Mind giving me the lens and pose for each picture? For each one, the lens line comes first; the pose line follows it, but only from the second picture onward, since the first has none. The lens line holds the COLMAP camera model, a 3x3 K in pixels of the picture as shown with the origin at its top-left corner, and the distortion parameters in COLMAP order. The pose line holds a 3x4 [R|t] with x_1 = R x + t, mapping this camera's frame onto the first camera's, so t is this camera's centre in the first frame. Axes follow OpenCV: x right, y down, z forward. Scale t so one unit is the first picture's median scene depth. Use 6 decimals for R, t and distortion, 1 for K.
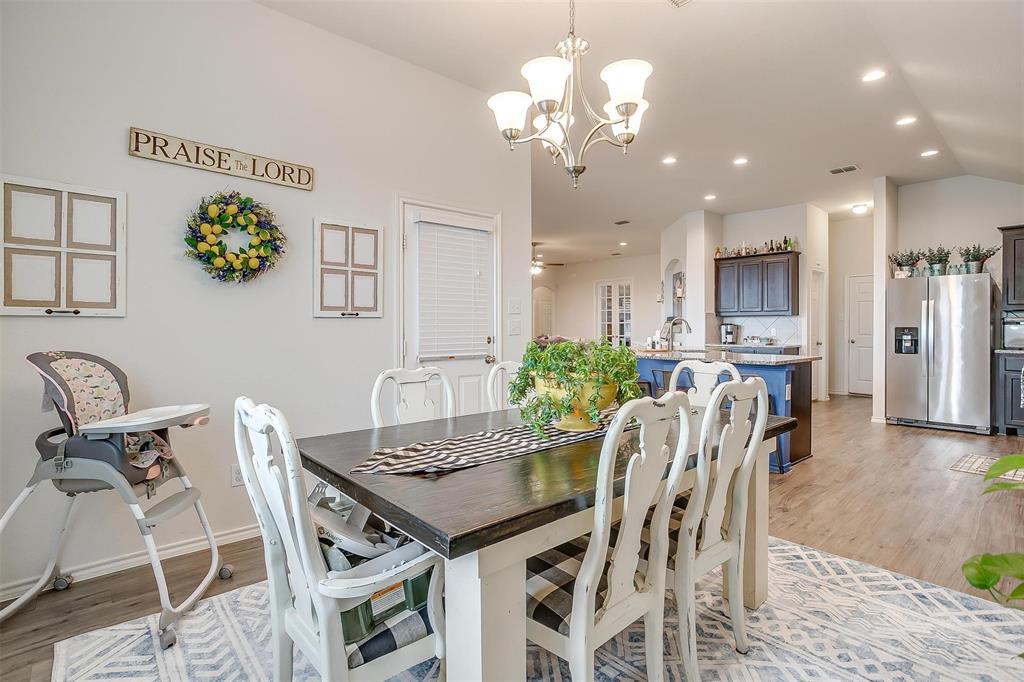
lens RADIAL K [[495.1, 0, 511.8], [0, 495.1, 332.0], [0, 0, 1]] dist [-0.031144, 0.020982]
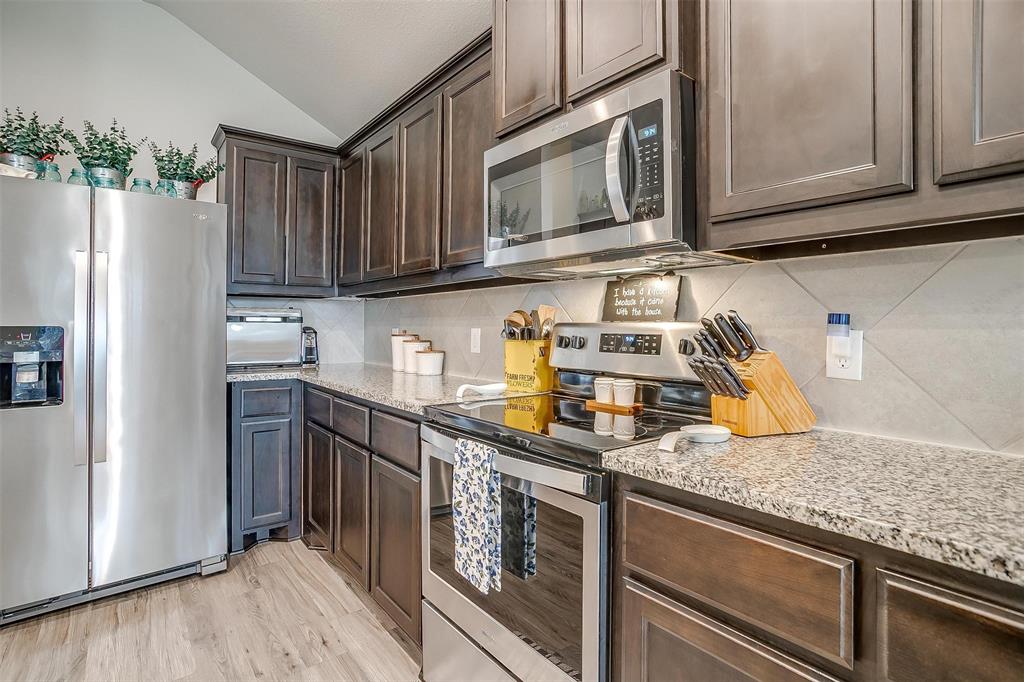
lens RADIAL K [[514.4, 0, 511.7], [0, 514.4, 320.9], [0, 0, 1]] dist [-0.058831, 0.033793]
pose [[0.068969, 0.011712, 0.997550, 0.484452], [0.004105, 0.999919, -0.012024, -0.008045], [-0.997610, 0.004925, 0.068915, 0.640774]]
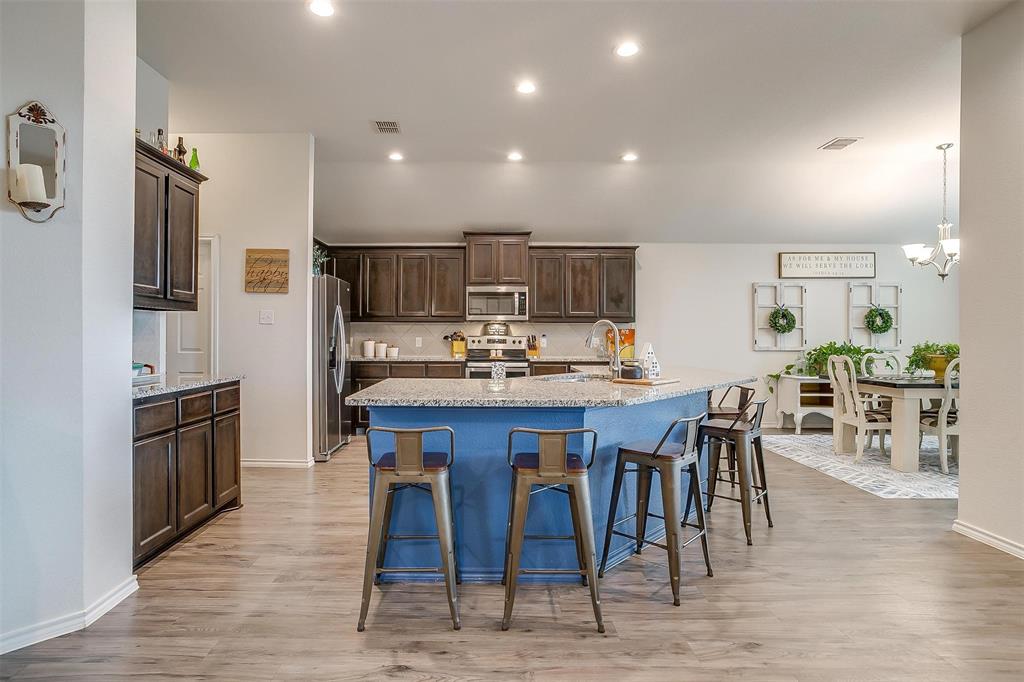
lens RADIAL K [[514.6, 0, 473.2], [0, 514.6, 330.8], [0, 0, 1]] dist [-0.060907, 0.035666]
pose [[-0.729436, 0.008535, 0.683995, 0.042111], [0.005571, 0.999963, -0.006536, -0.014103], [-0.684026, -0.000957, -0.729457, 1.450776]]
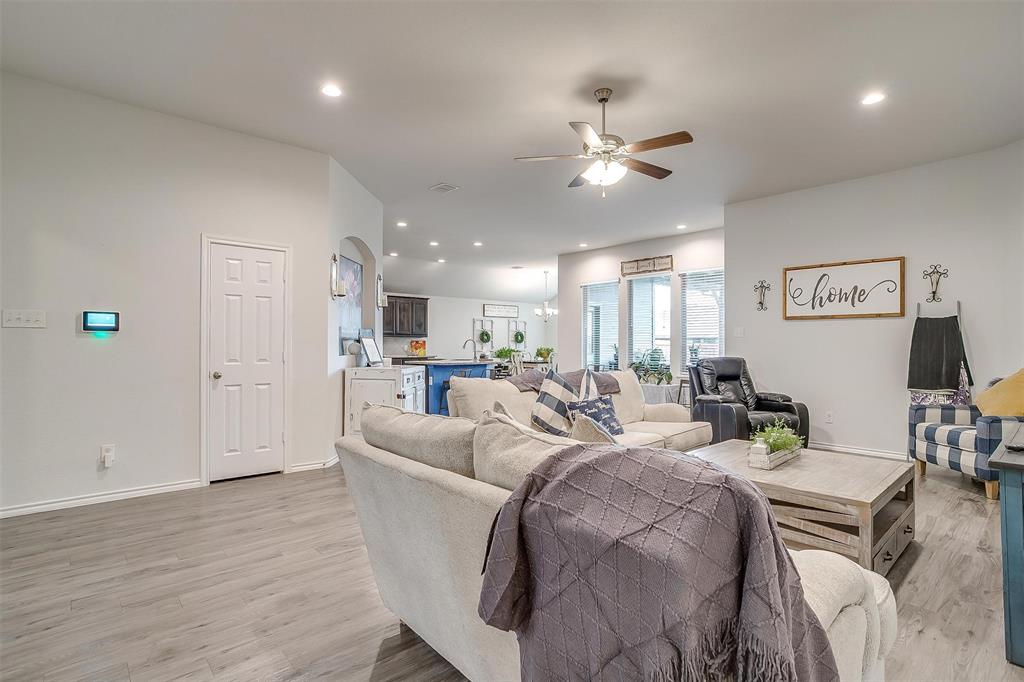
lens RADIAL K [[506.1, 0, 500.6], [0, 506.1, 334.2], [0, 0, 1]] dist [-0.072863, 0.042426]
pose [[-0.999919, 0.002124, 0.012571, 0.206301], [0.001973, 0.999927, -0.011945, -0.024961], [-0.012596, -0.011919, -0.999850, 2.493855]]
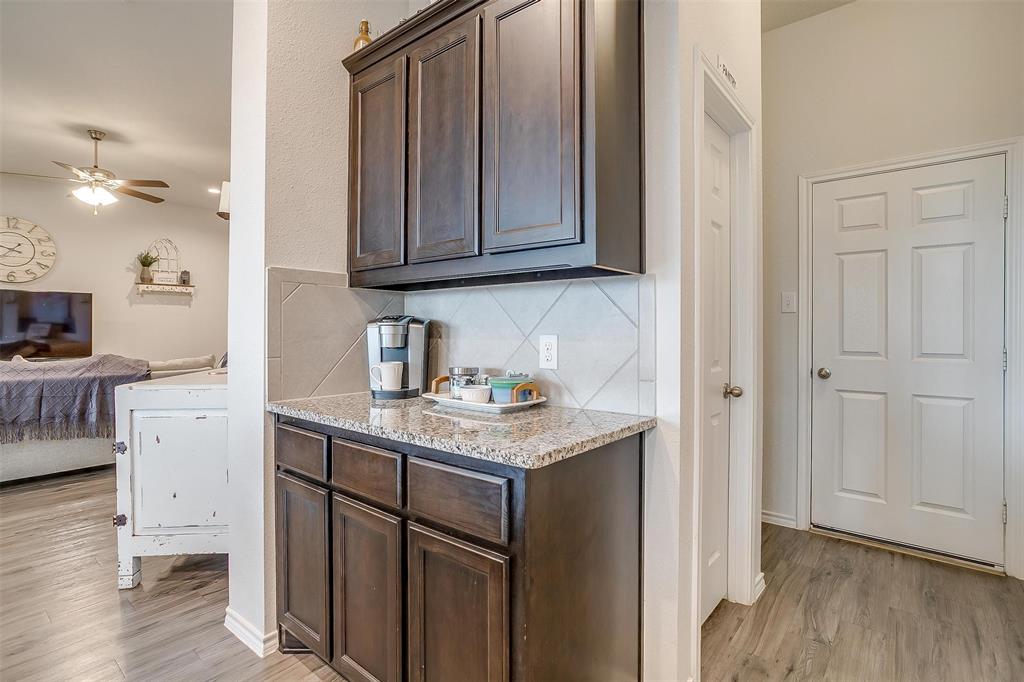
lens RADIAL K [[501.8, 0, 507.1], [0, 501.8, 336.5], [0, 0, 1]] dist [-0.057550, 0.032381]
pose [[0.990033, 0.002098, 0.140823, 0.625583], [-0.002353, 0.999996, 0.001644, -0.009553], [-0.140818, -0.001959, 0.990033, 1.004804]]
